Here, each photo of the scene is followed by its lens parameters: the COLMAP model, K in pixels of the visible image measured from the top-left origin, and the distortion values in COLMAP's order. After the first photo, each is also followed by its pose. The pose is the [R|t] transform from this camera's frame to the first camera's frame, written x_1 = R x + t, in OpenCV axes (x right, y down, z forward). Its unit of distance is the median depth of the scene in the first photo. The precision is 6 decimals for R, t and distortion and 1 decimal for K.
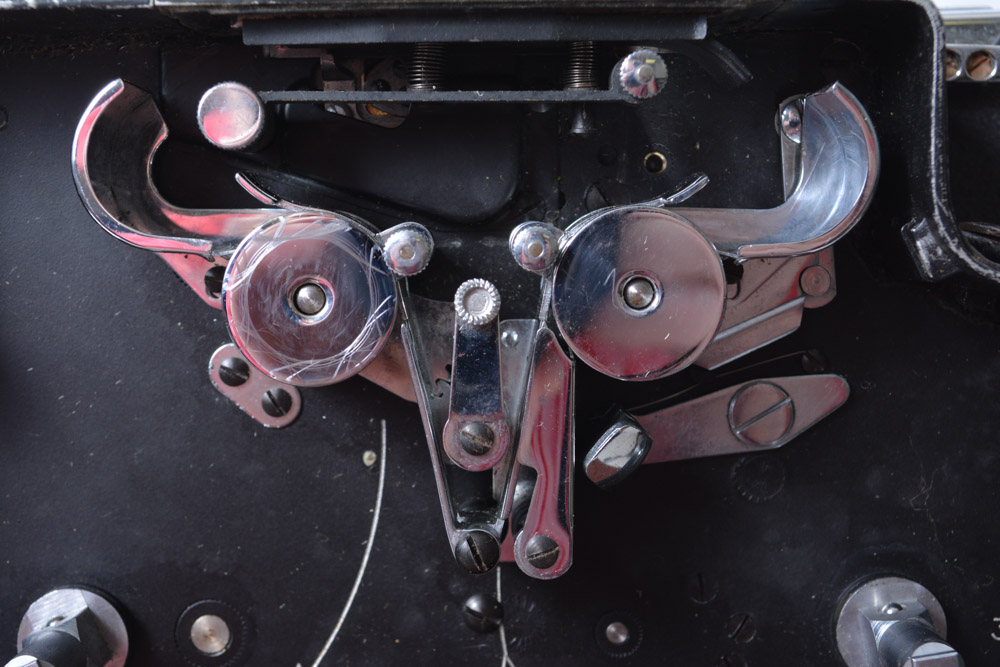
lens RADIAL K [[1400.6, 0, 503.4], [0, 1400.6, 325.6], [0, 0, 1]] dist [0.012543, 0.000000]
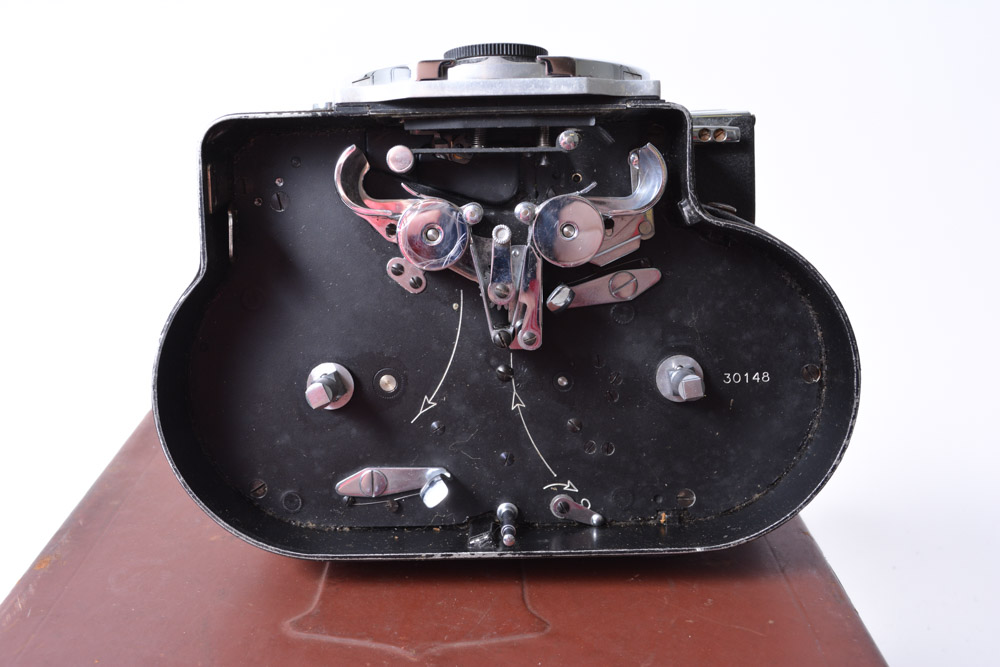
lens RADIAL K [[1025.0, 0, 499.8], [0, 1025.0, 347.8], [0, 0, 1]] dist [-0.030549, 0.000000]
pose [[0.999875, -0.007773, -0.013735, 0.000804], [0.008086, 0.999705, 0.022886, 0.127303], [0.013553, -0.022994, 0.999644, -0.718992]]
